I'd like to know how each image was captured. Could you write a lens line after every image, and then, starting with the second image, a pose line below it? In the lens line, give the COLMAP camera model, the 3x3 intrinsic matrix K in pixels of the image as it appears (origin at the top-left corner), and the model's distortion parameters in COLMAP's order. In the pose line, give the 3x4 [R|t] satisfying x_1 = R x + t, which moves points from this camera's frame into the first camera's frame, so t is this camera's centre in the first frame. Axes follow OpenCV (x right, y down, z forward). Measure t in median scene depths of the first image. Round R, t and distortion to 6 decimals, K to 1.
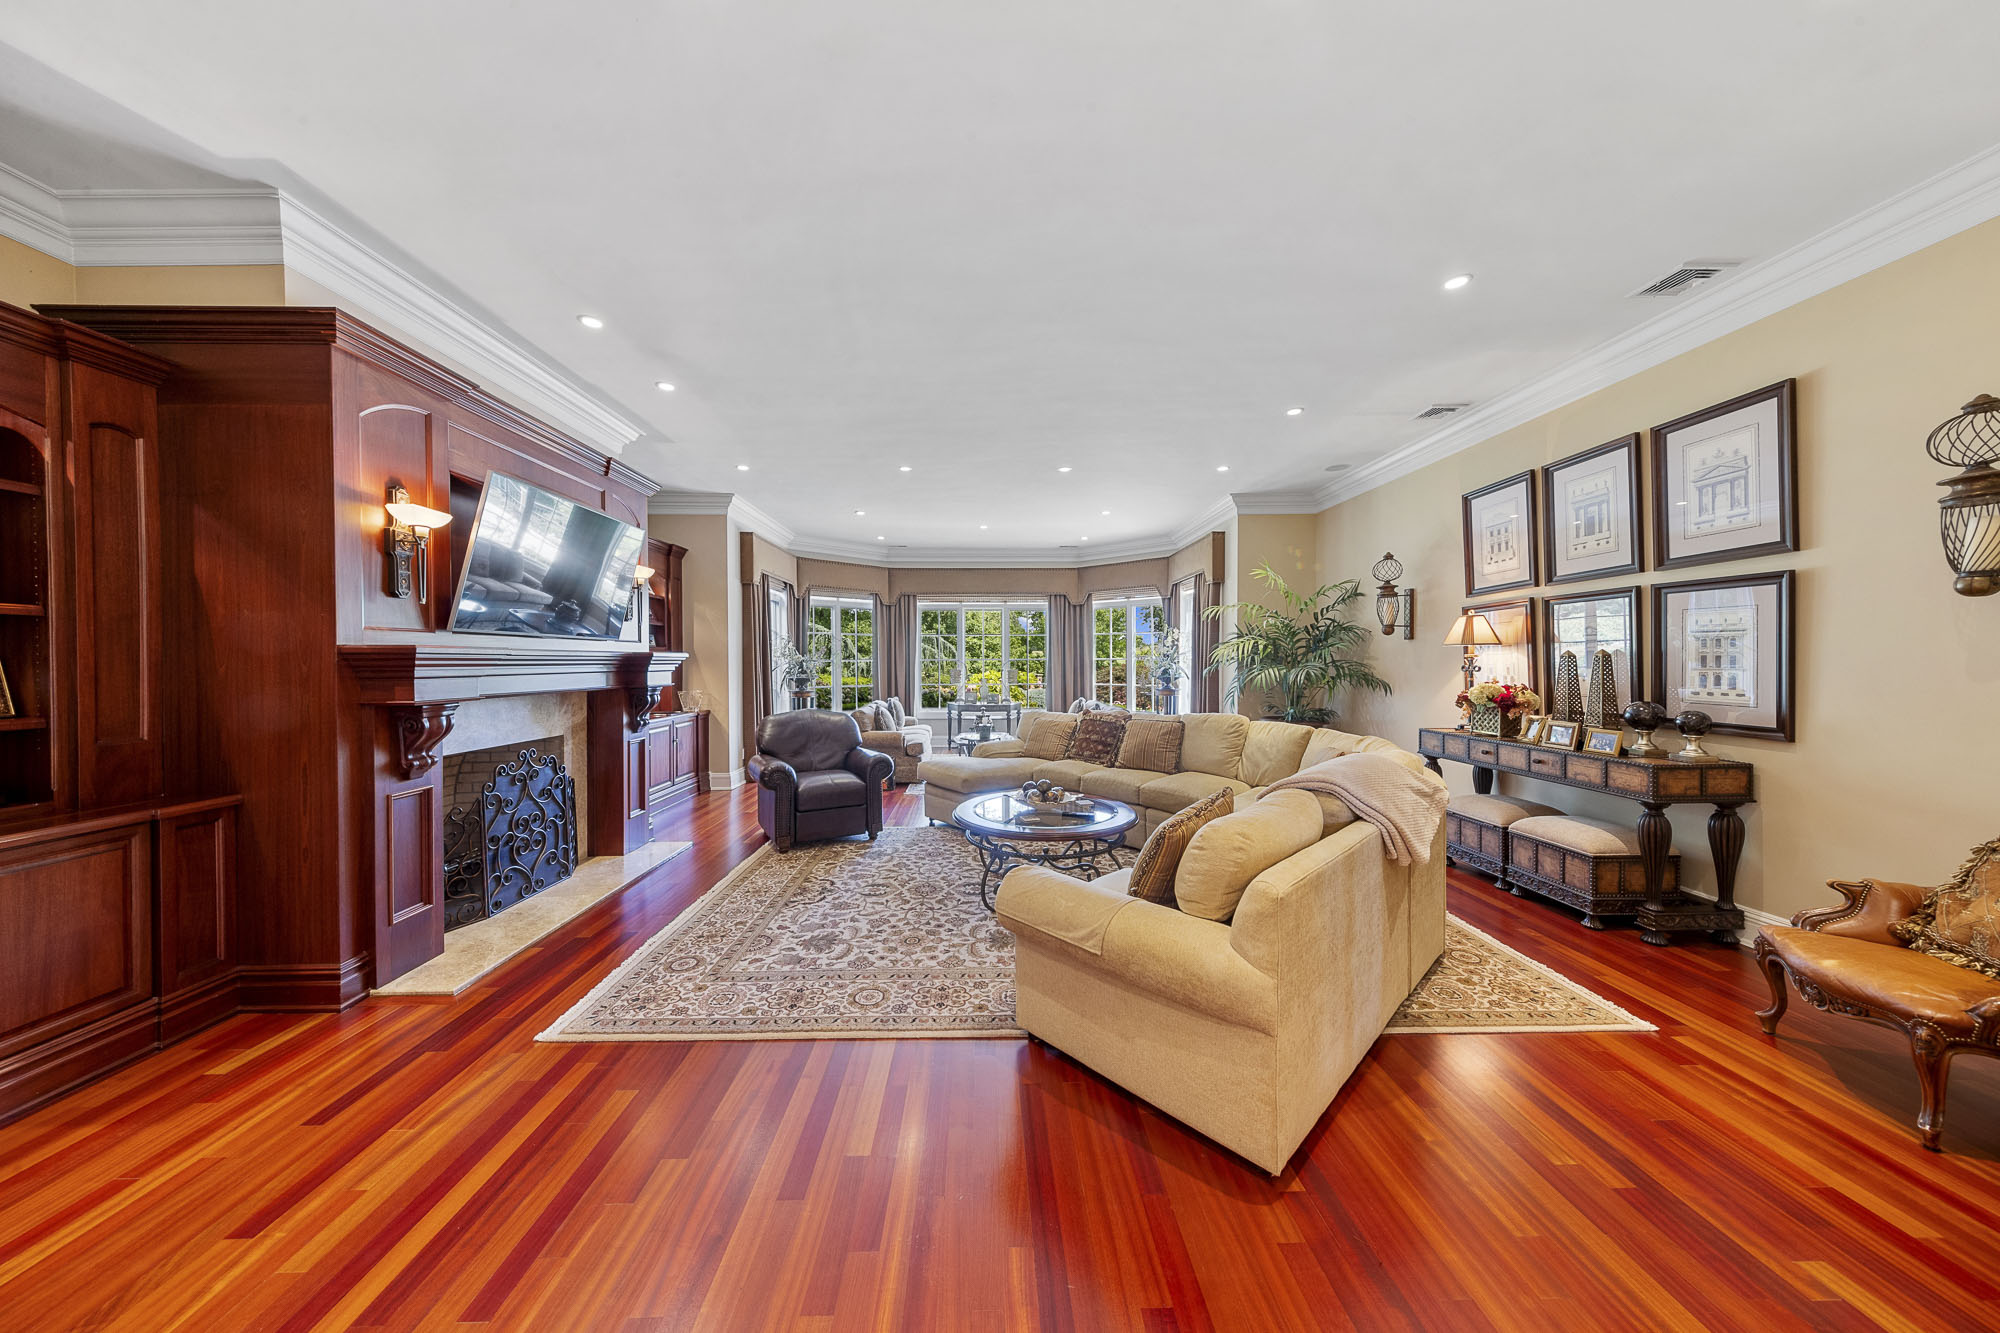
lens RADIAL K [[630.3, 0, 1000.0], [0, 630.3, 666.5], [0, 0, 1]] dist [-0.000603, -0.000292]
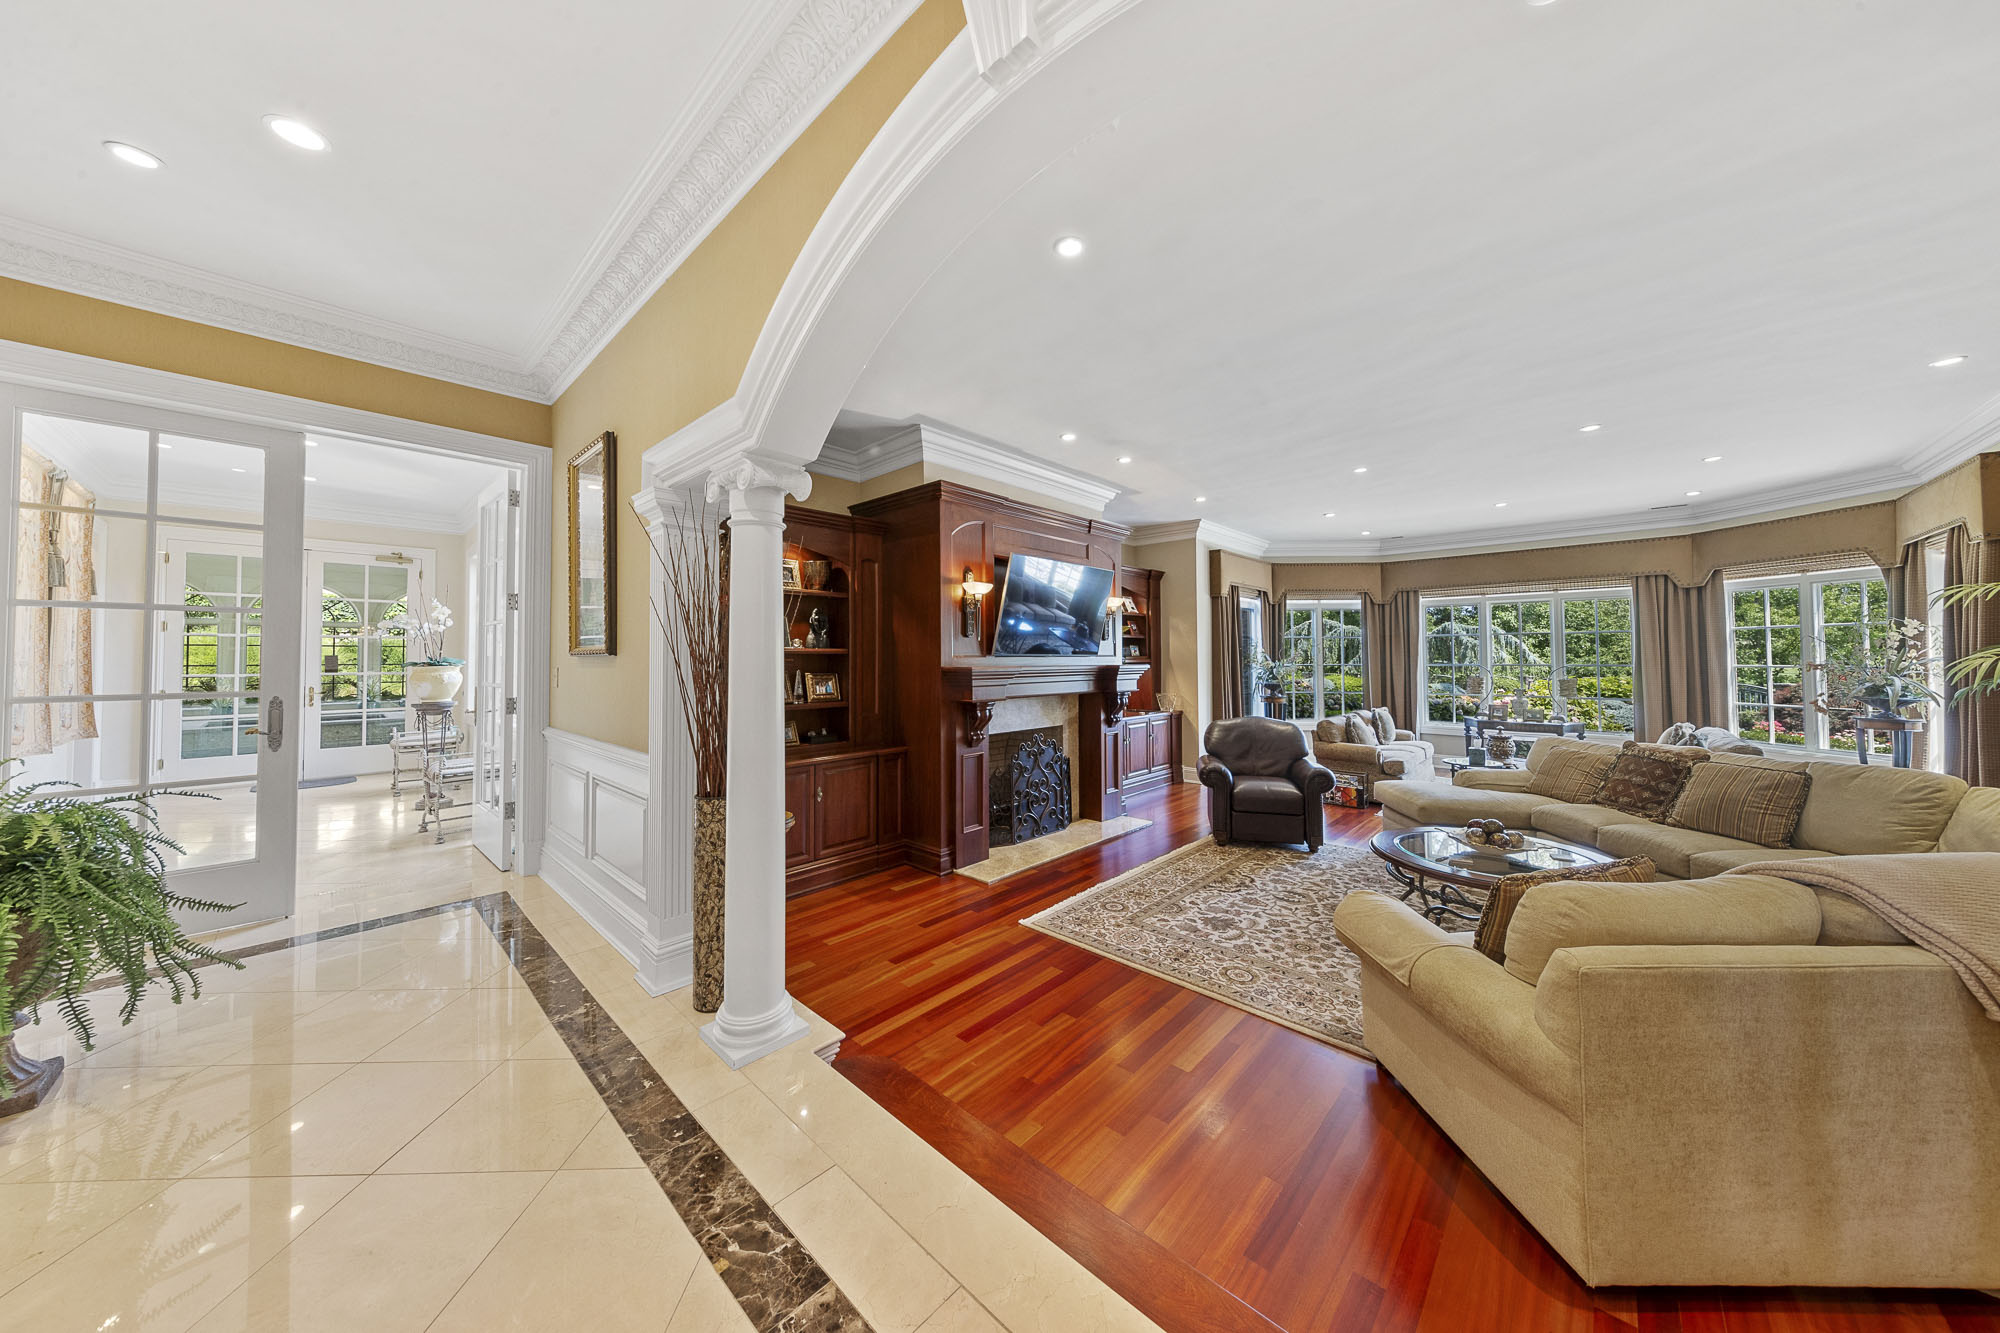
lens RADIAL K [[645.0, 0, 996.8], [0, 645.0, 641.4], [0, 0, 1]] dist [-0.001120, -0.000260]
pose [[0.711906, -0.015782, -0.702098, 0.252162], [-0.007120, 0.999534, -0.029687, -0.040304], [0.702239, 0.026134, 0.711461, -0.137833]]
